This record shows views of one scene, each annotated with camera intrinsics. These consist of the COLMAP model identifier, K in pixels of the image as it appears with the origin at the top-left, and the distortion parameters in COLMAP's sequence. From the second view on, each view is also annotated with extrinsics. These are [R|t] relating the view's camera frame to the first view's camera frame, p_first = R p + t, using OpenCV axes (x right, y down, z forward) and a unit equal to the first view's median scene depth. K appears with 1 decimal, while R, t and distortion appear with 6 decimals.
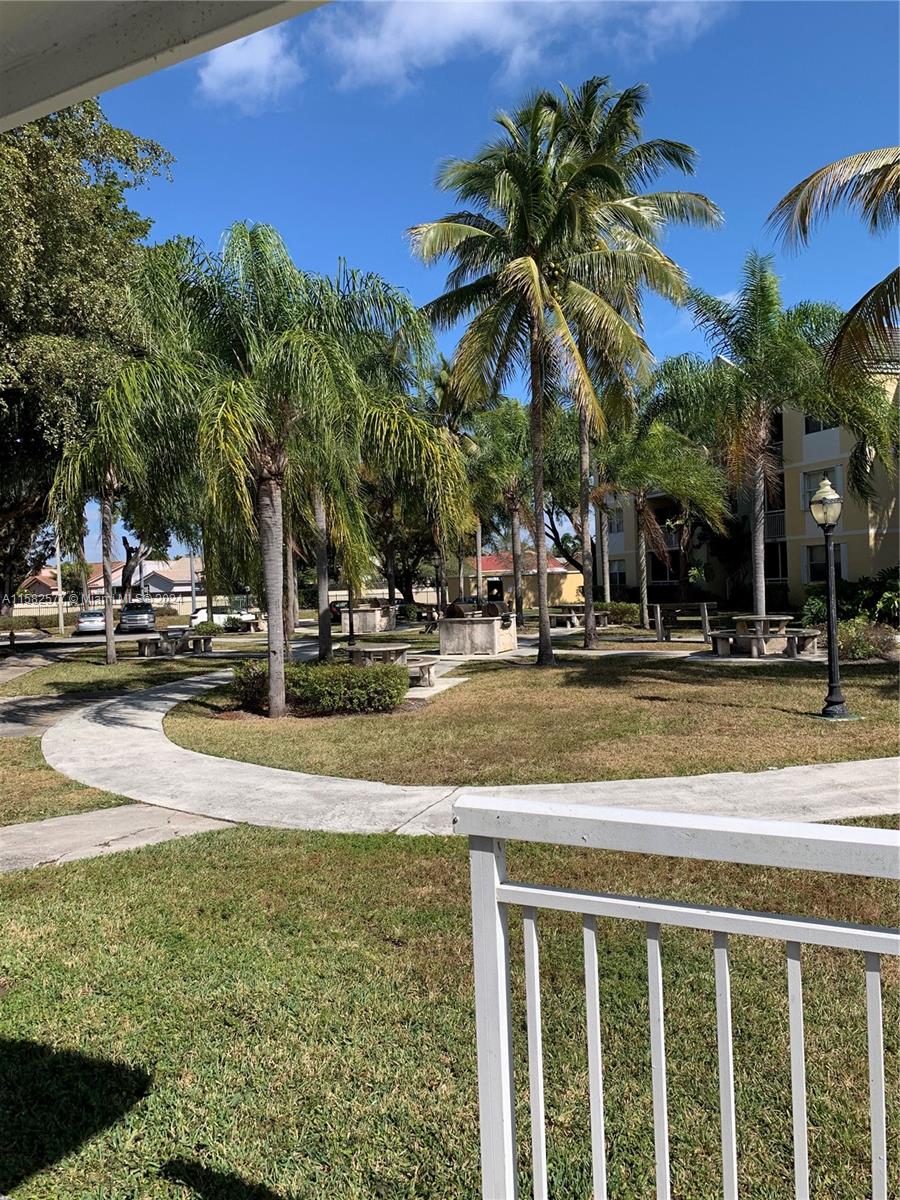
lens RADIAL K [[933.9, 0, 450.0], [0, 933.9, 600.0], [0, 0, 1]] dist [0.050227, -0.105434]
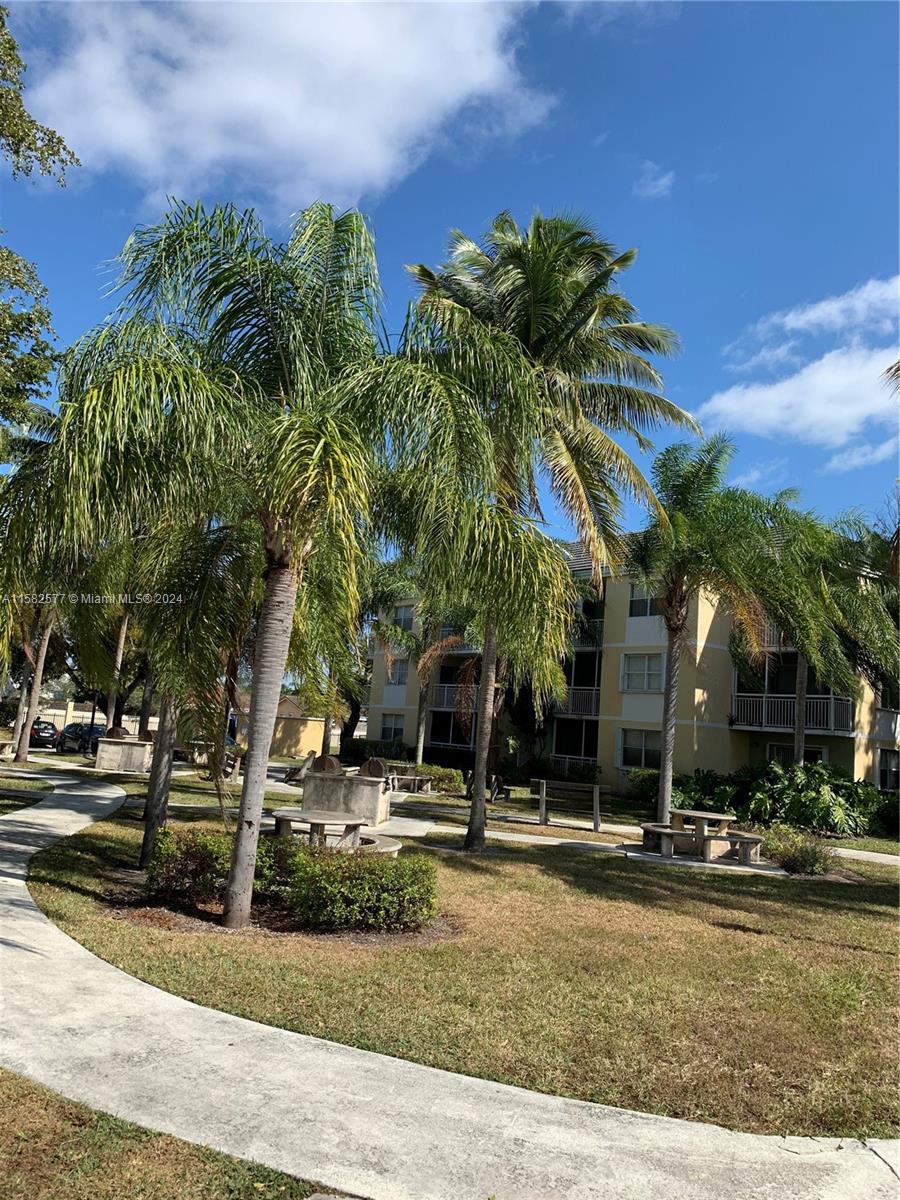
lens RADIAL K [[933.9, 0, 450.0], [0, 933.9, 600.0], [0, 0, 1]] dist [0.050227, -0.105434]
pose [[0.934745, 0.160137, 0.317188, -0.209386], [-0.108961, 0.978860, -0.173089, -0.000179], [-0.338201, 0.127233, 0.932433, 0.225808]]
